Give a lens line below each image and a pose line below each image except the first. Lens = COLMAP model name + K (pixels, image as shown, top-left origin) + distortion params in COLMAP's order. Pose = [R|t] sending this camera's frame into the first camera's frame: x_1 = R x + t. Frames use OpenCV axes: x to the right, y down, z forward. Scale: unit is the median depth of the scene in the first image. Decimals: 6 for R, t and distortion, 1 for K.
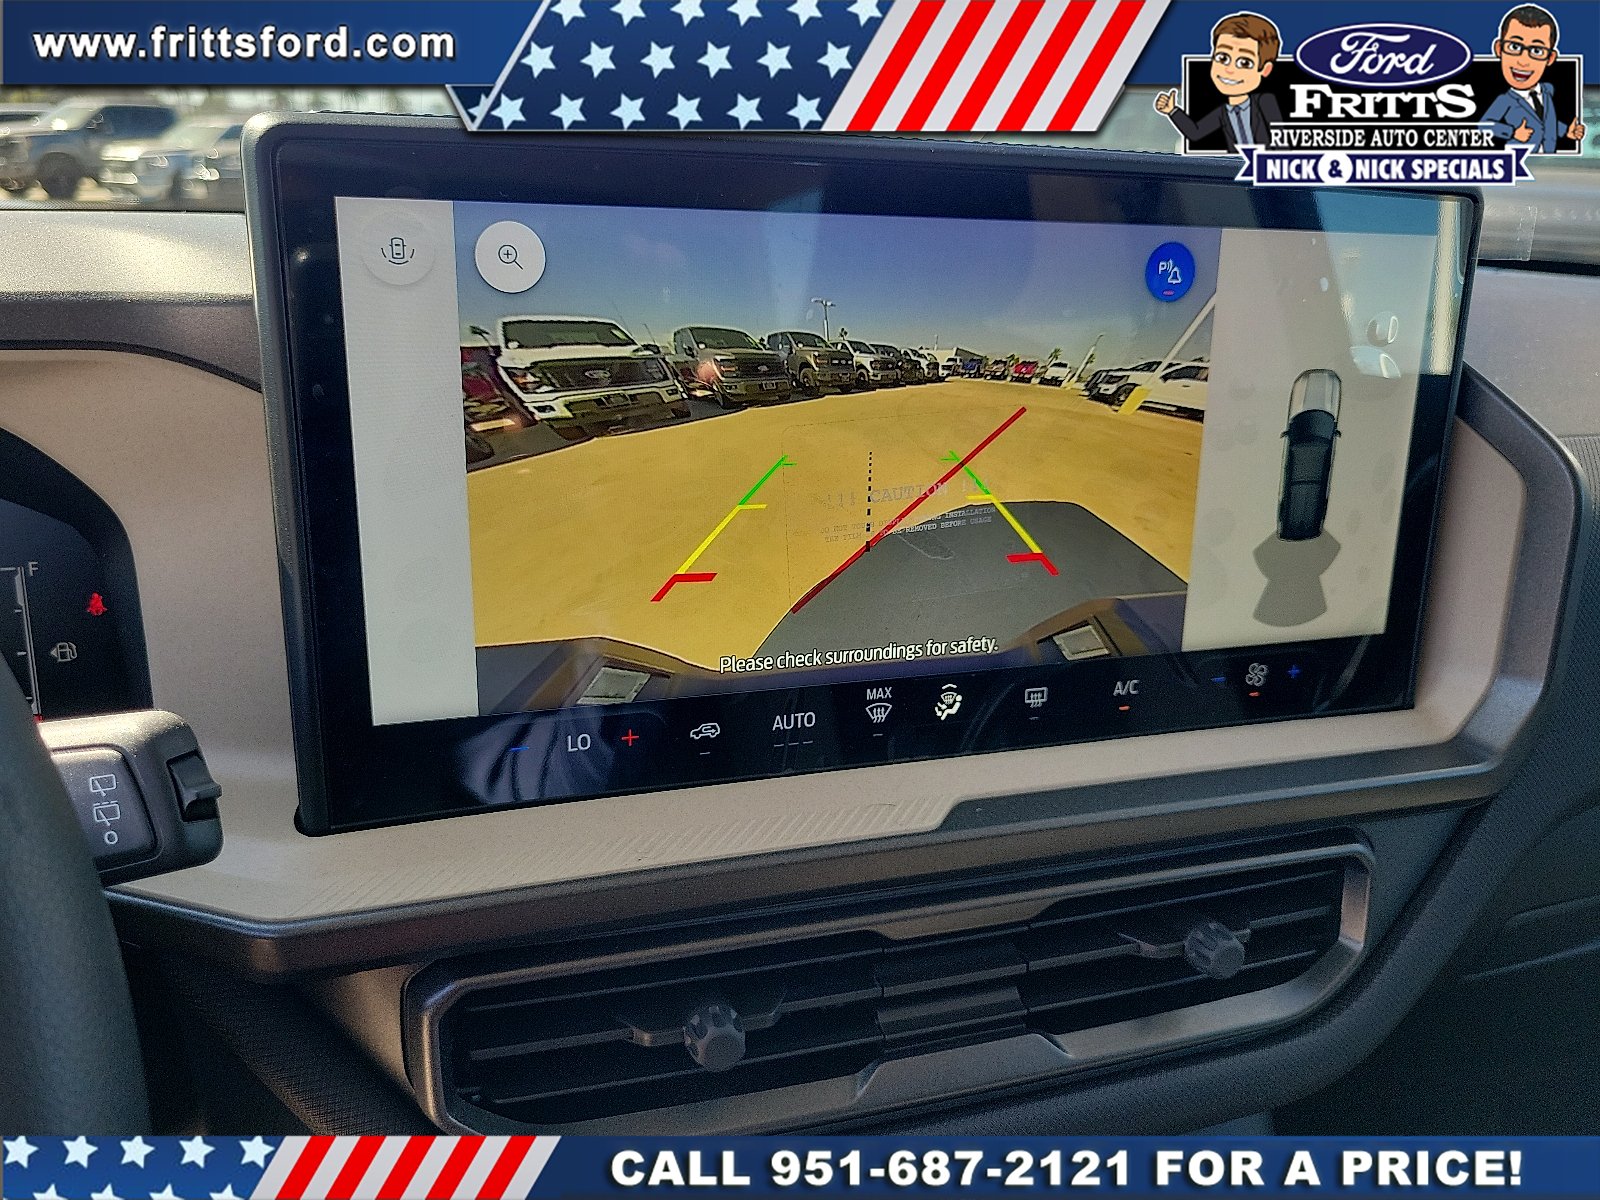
lens RADIAL K [[1205.0, 0, 800.4], [0, 1205.0, 602.3], [0, 0, 1]] dist [0.000554, 0.005605]
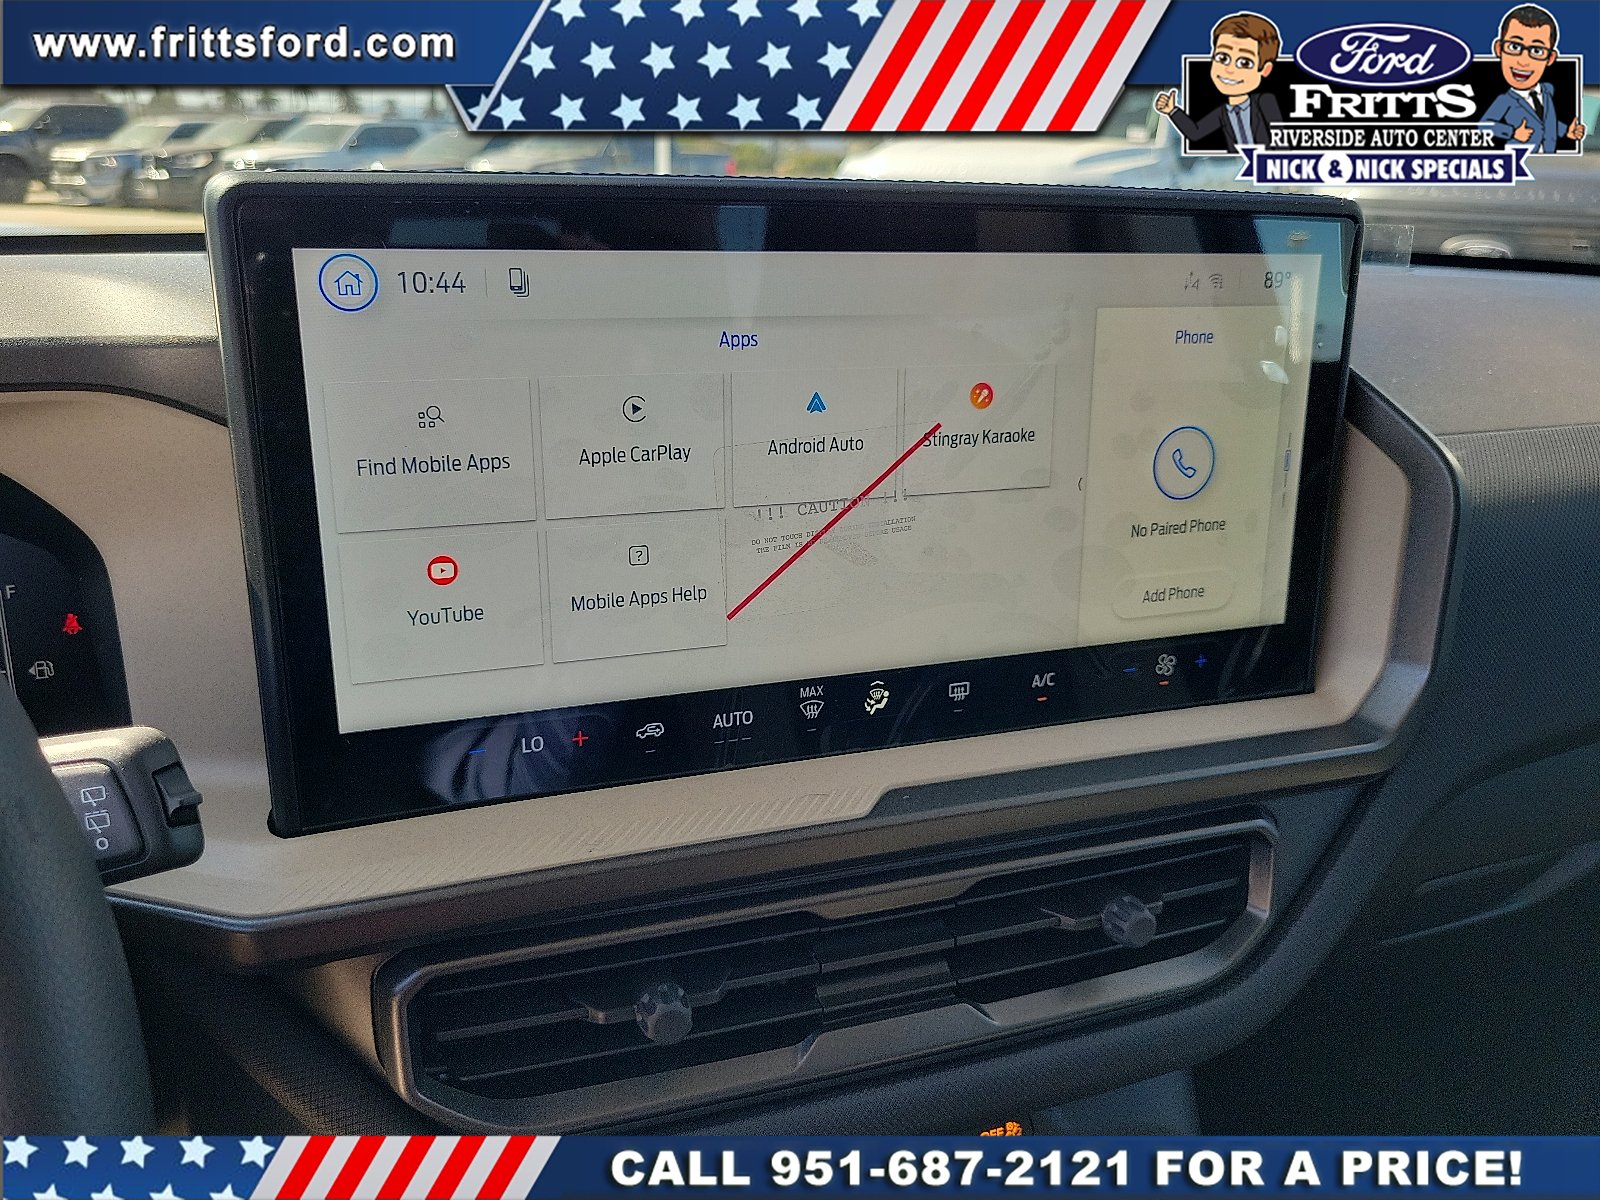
lens RADIAL K [[1205.0, 0, 792.0], [0, 1205.0, 595.1], [0, 0, 1]] dist [0.000554, 0.005605]
pose [[0.999537, -0.022295, 0.020701, 0.027309], [0.022260, 0.999750, 0.001951, -0.013298], [-0.020740, -0.001489, 0.999784, -0.076899]]
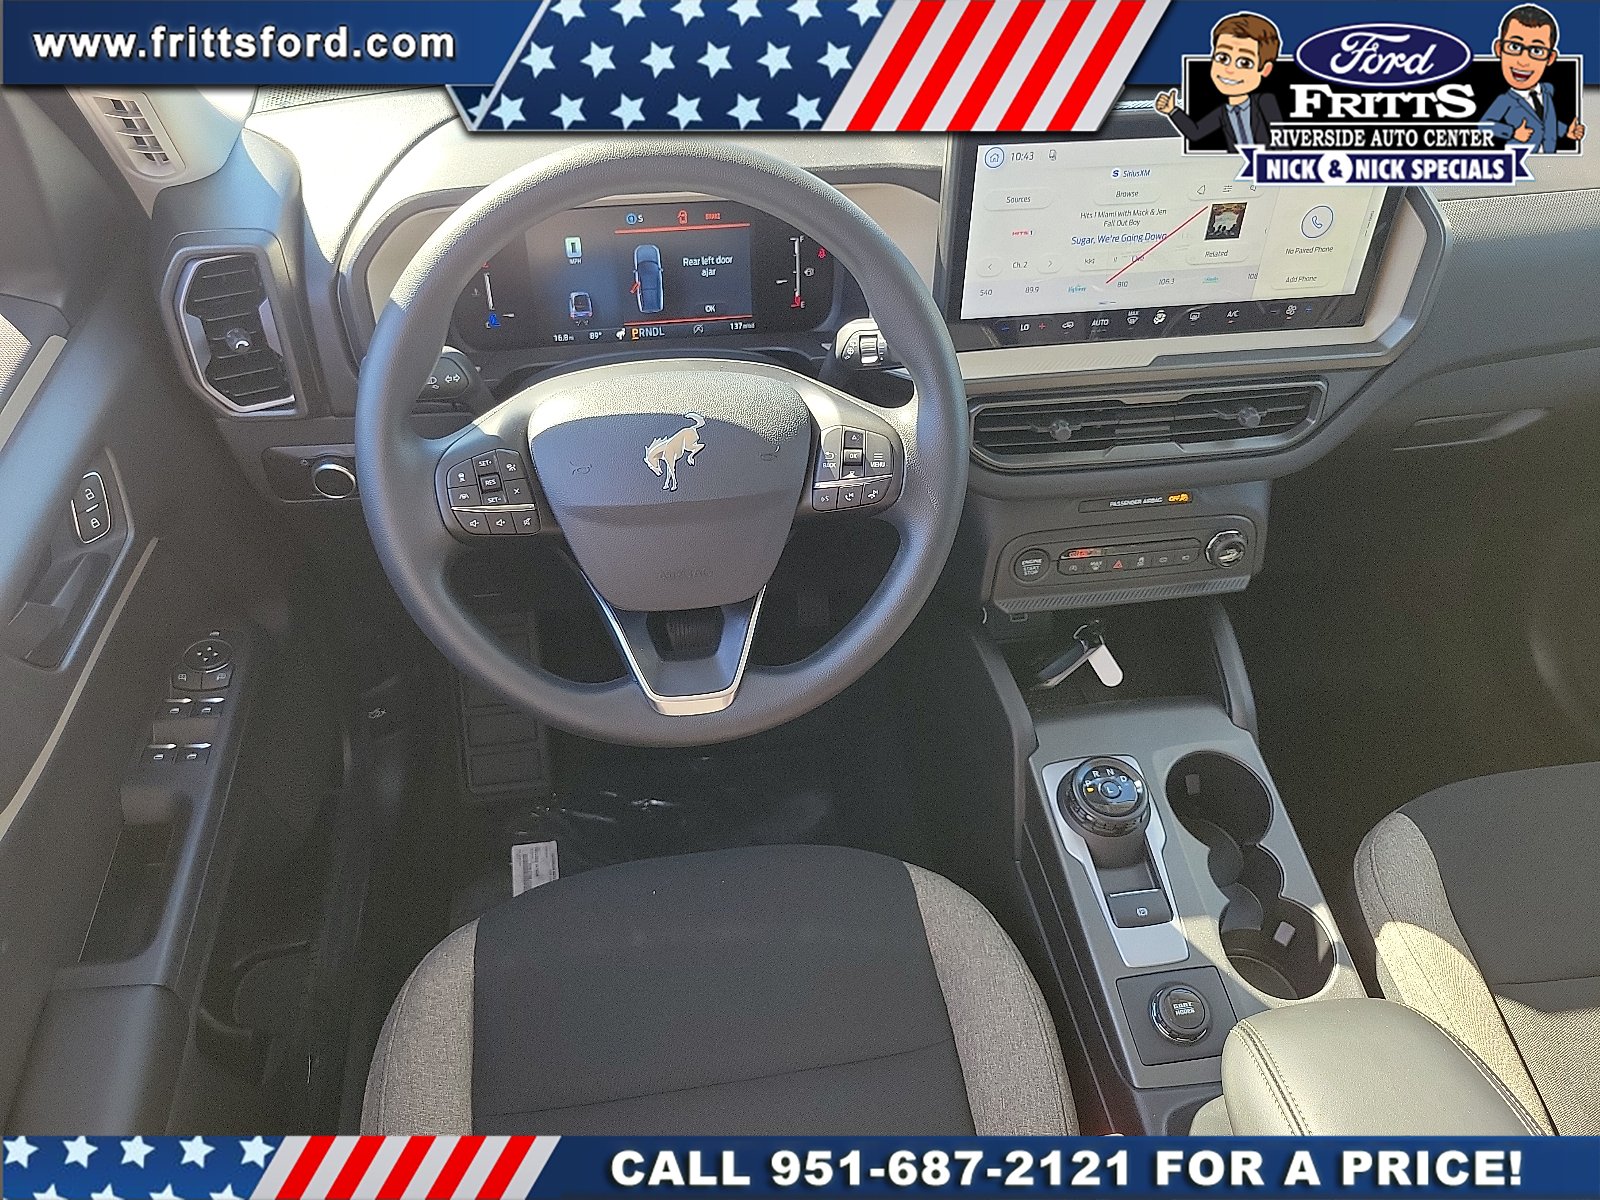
lens RADIAL K [[1205.0, 0, 795.0], [0, 1205.0, 594.9], [0, 0, 1]] dist [0.000554, 0.005605]
pose [[0.988264, 0.093879, -0.120499, -0.293501], [-0.036986, 0.912443, 0.407529, -0.412885], [0.148207, -0.398290, 0.905207, -1.763382]]
